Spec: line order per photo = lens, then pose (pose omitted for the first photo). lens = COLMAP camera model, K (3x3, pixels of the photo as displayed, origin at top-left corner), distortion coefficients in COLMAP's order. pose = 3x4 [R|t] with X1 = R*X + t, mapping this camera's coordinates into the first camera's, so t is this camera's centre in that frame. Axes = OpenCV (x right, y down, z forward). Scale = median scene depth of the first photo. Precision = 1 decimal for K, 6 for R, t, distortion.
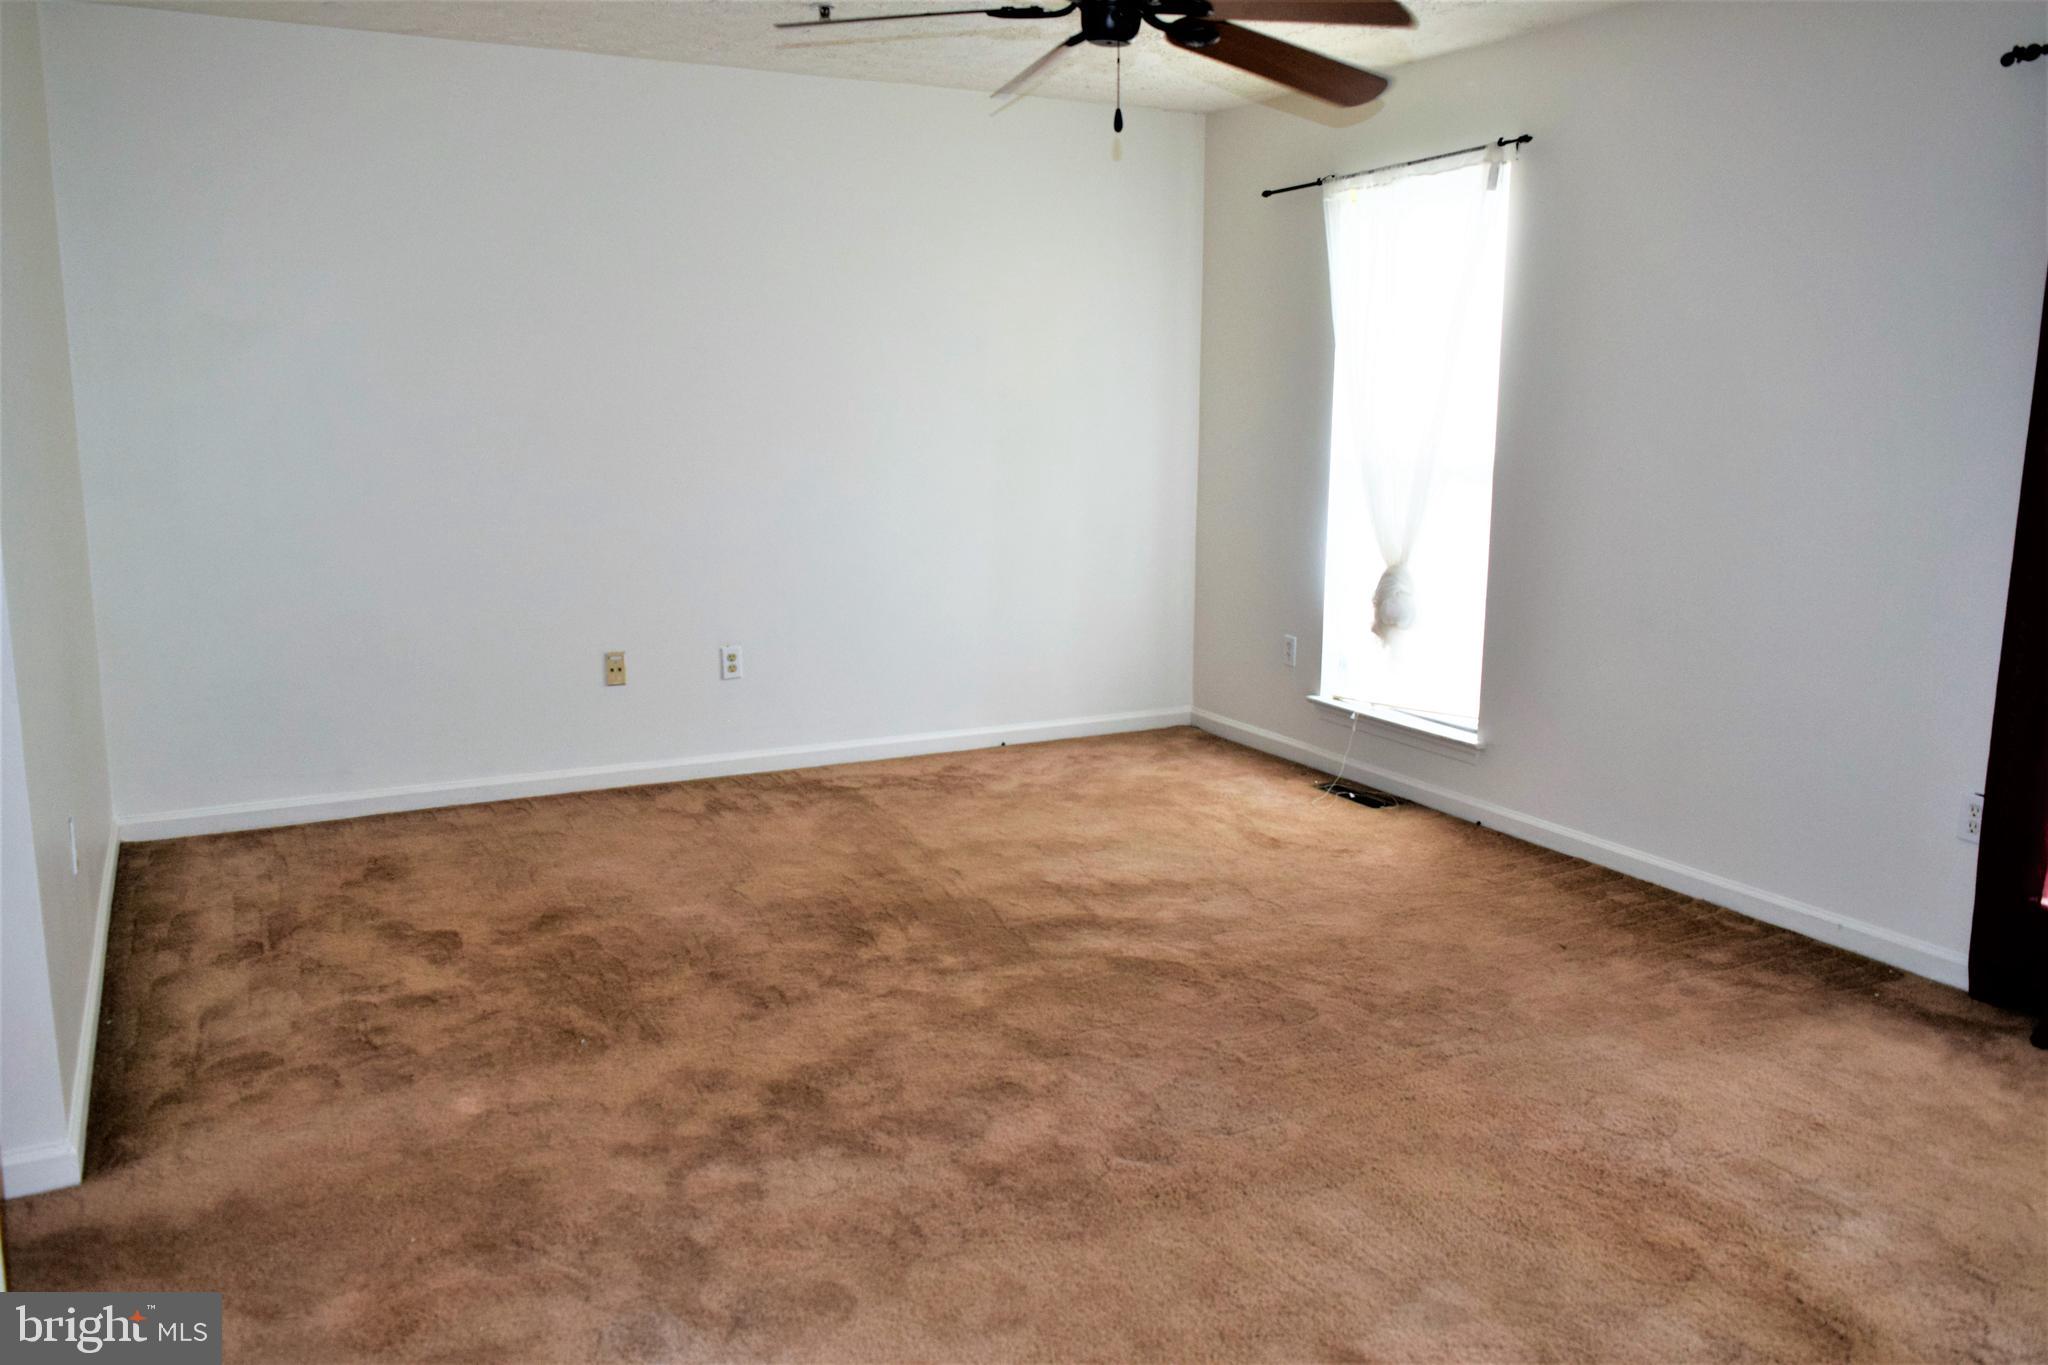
lens RADIAL K [[1579.0, 0, 1024.0], [0, 1579.0, 682.5], [0, 0, 1]] dist [-0.014830, 0.000974]
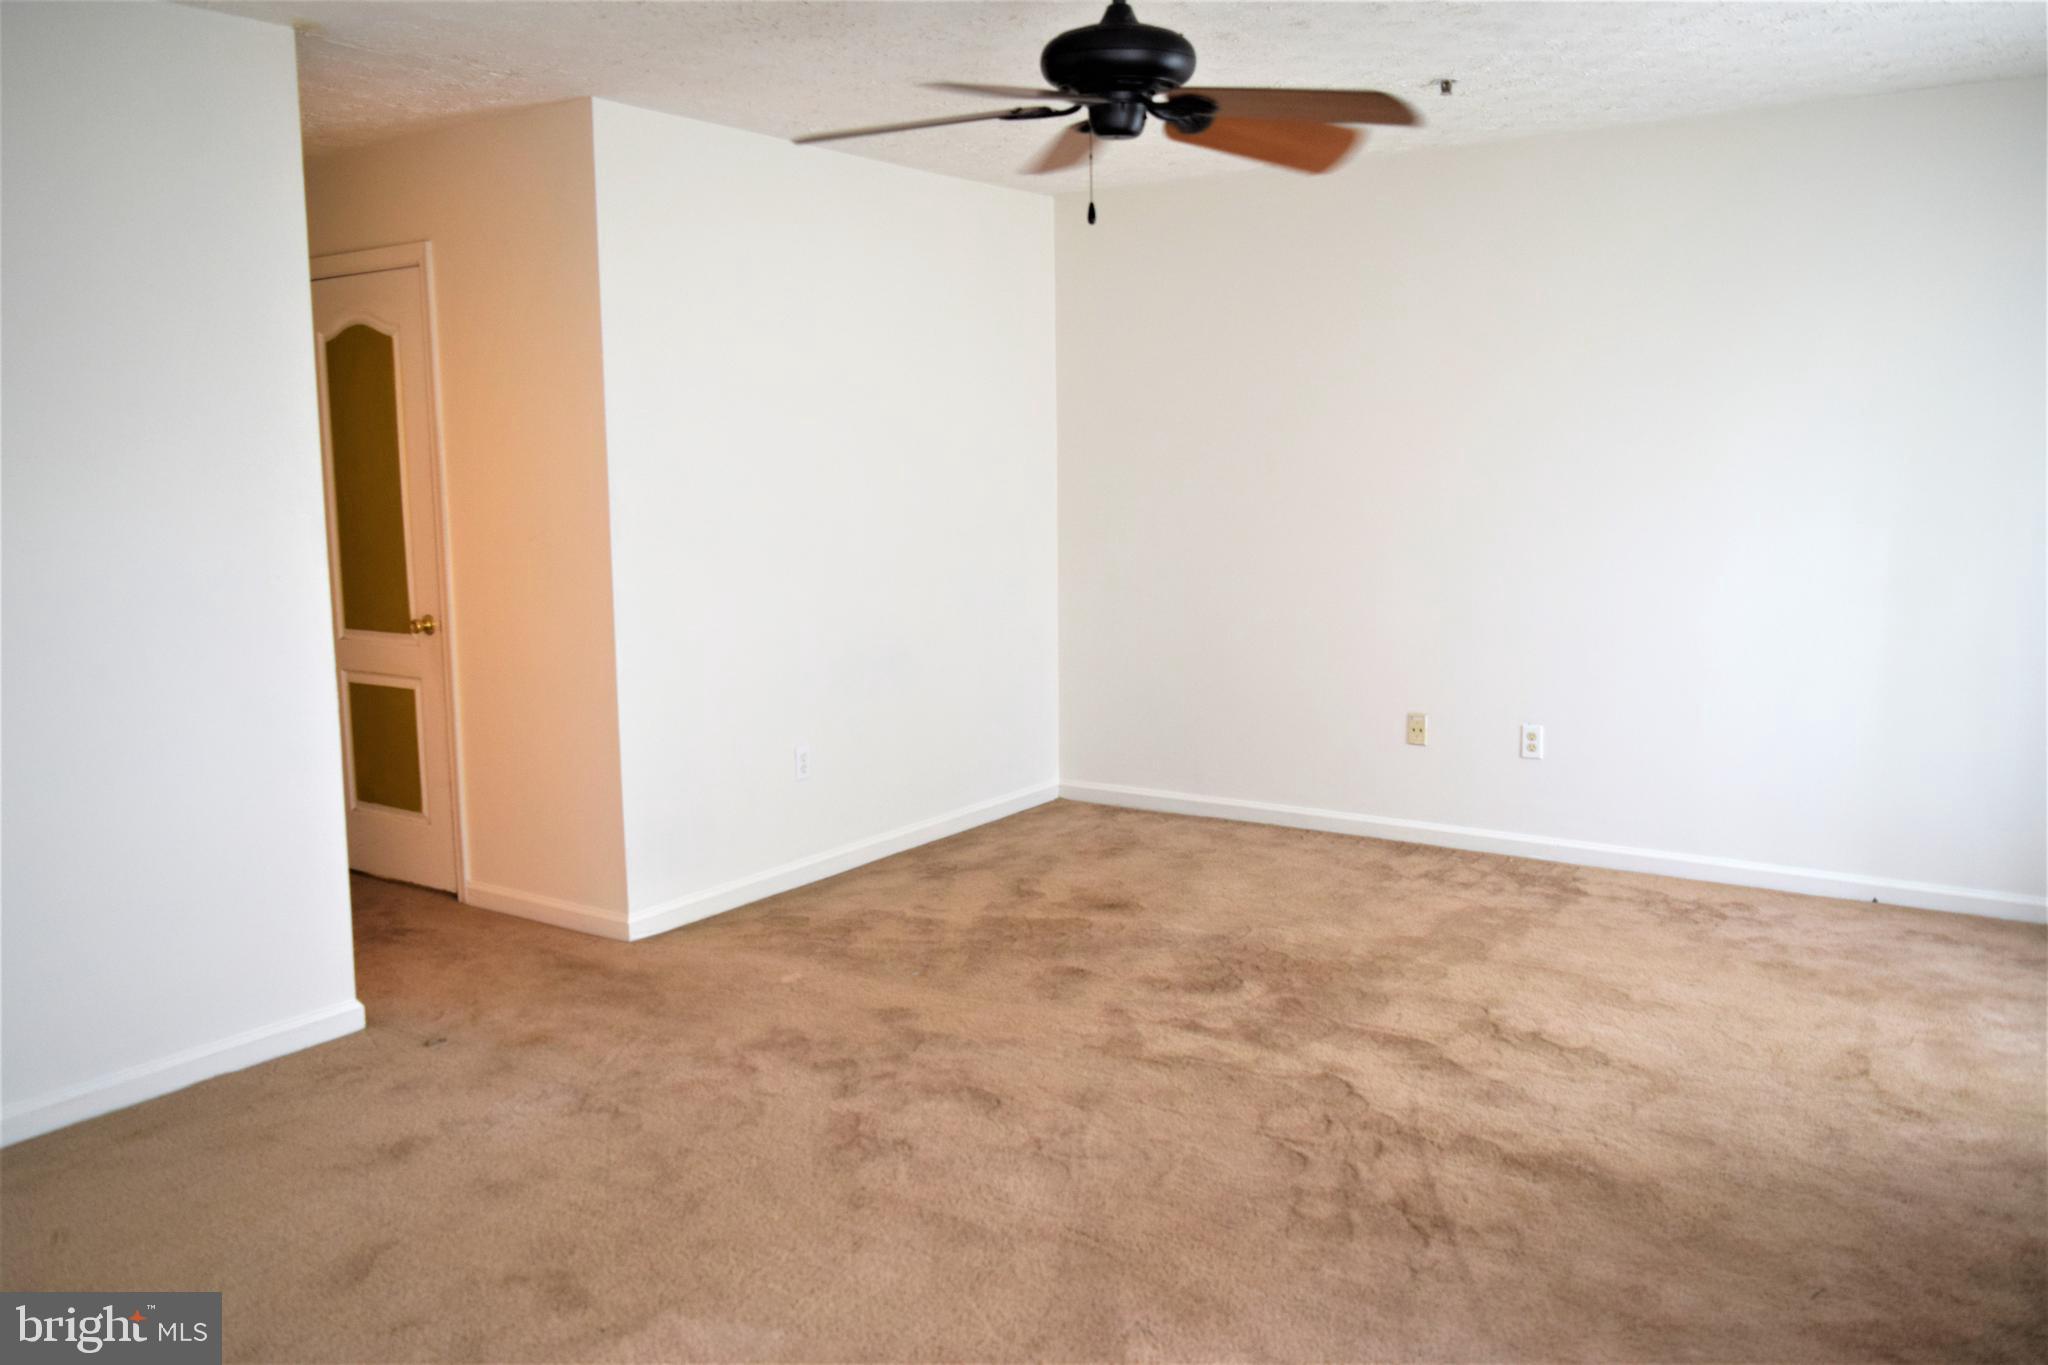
lens RADIAL K [[1597.0, 0, 1024.0], [0, 1597.0, 682.5], [0, 0, 1]] dist [-0.022390, 0.005780]
pose [[0.460191, 0.108399, -0.881177, 0.659576], [-0.145990, 0.988247, 0.045327, -0.058942], [0.875734, 0.107784, 0.470608, 0.322927]]
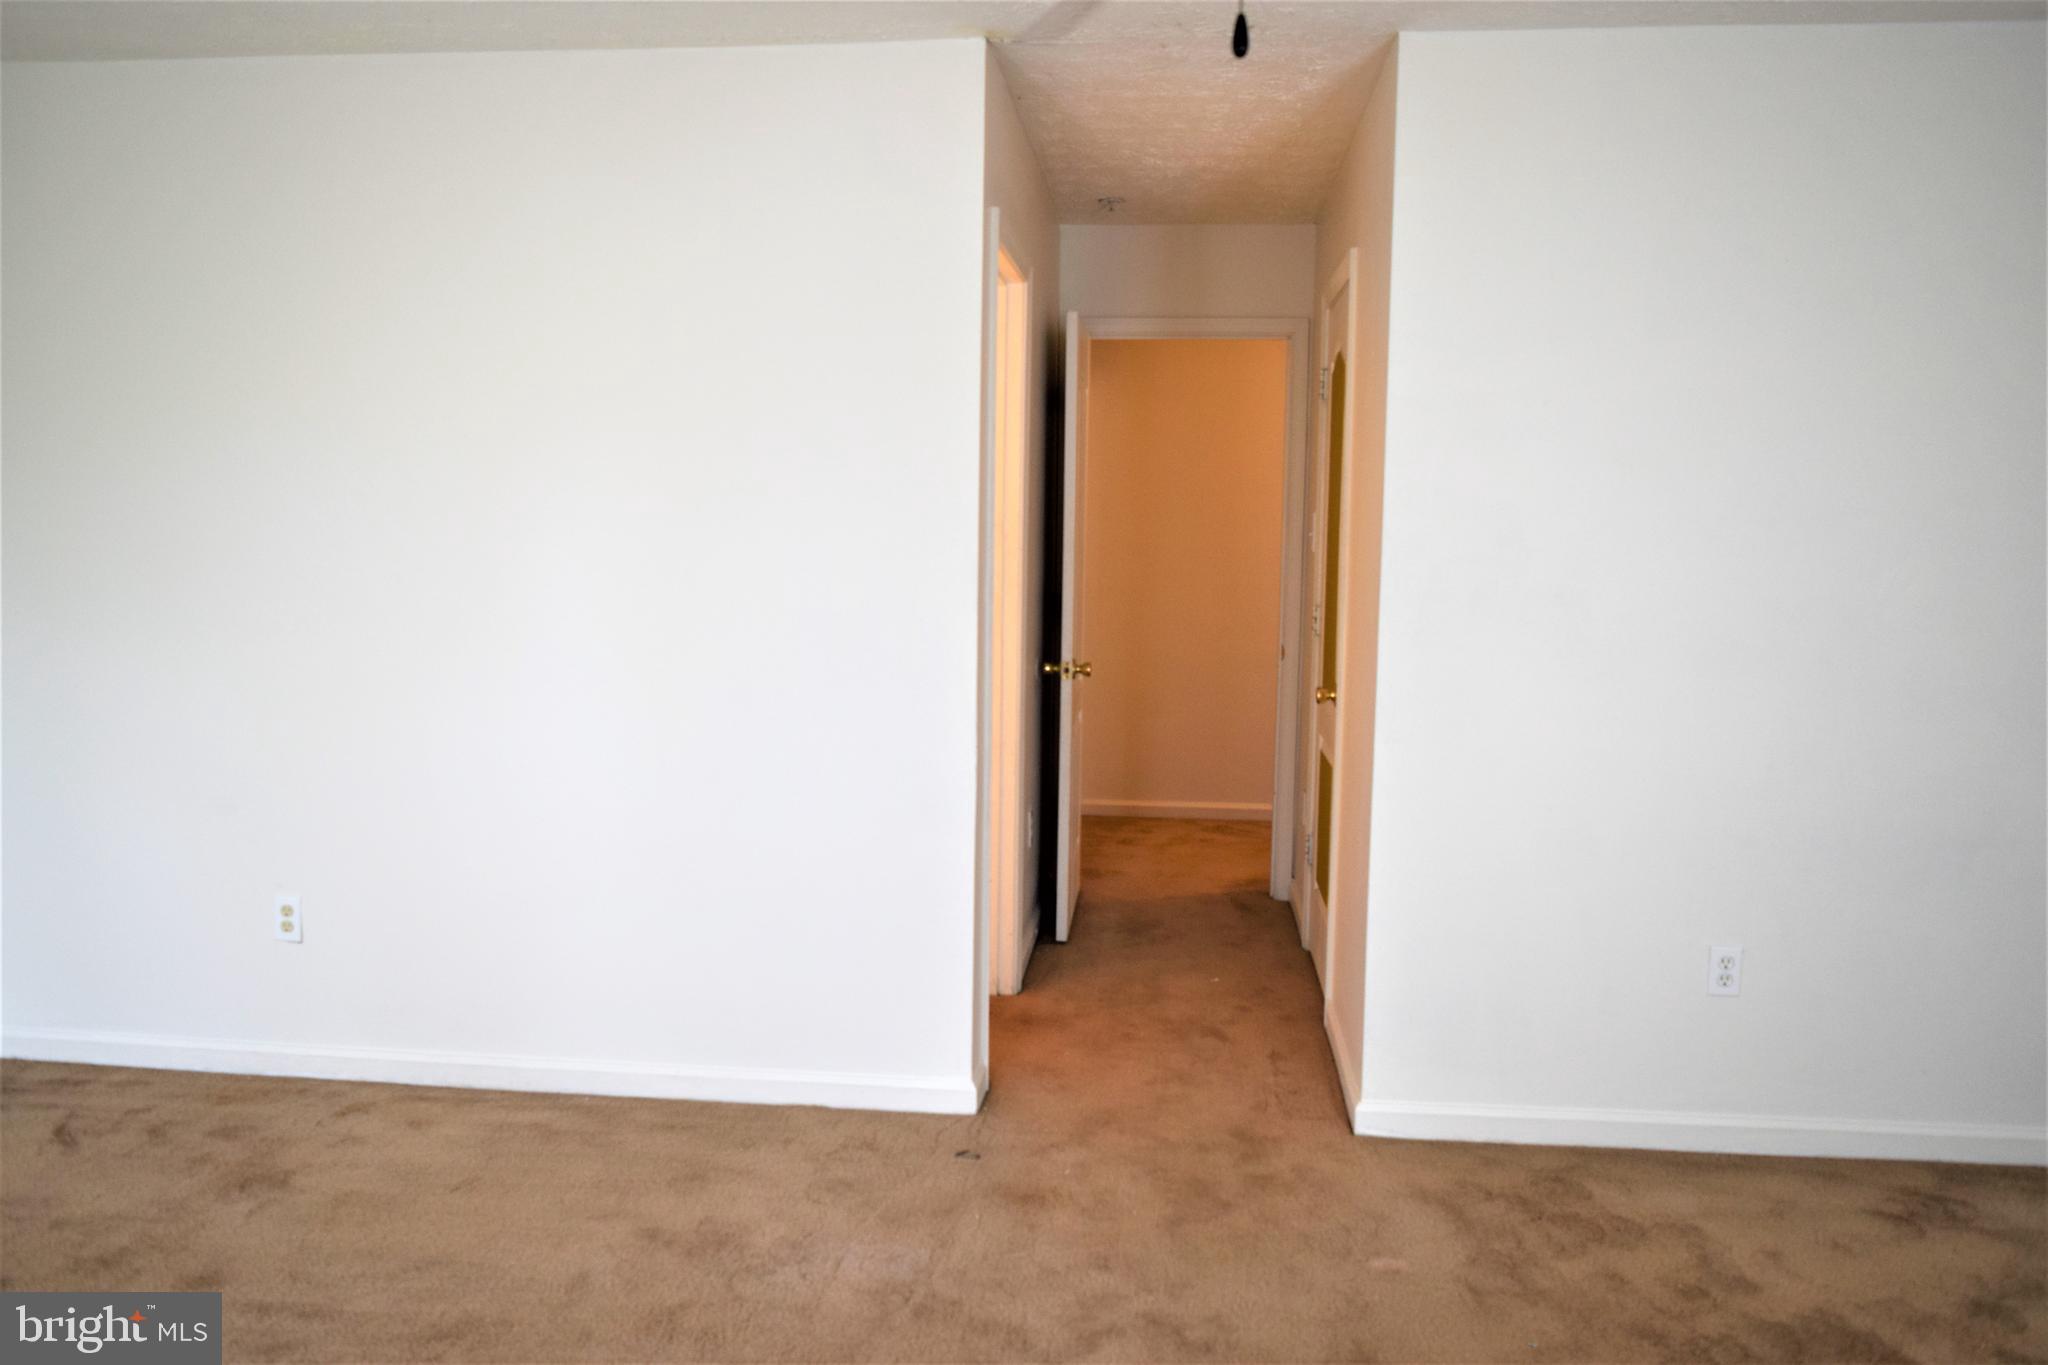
lens RADIAL K [[1597.0, 0, 1024.0], [0, 1597.0, 682.5], [0, 0, 1]] dist [-0.022390, 0.005780]
pose [[-0.555356, 0.070856, -0.828589, 0.374228], [-0.170887, 0.965377, 0.197089, -0.154736], [0.813866, 0.251050, -0.524020, 0.838547]]
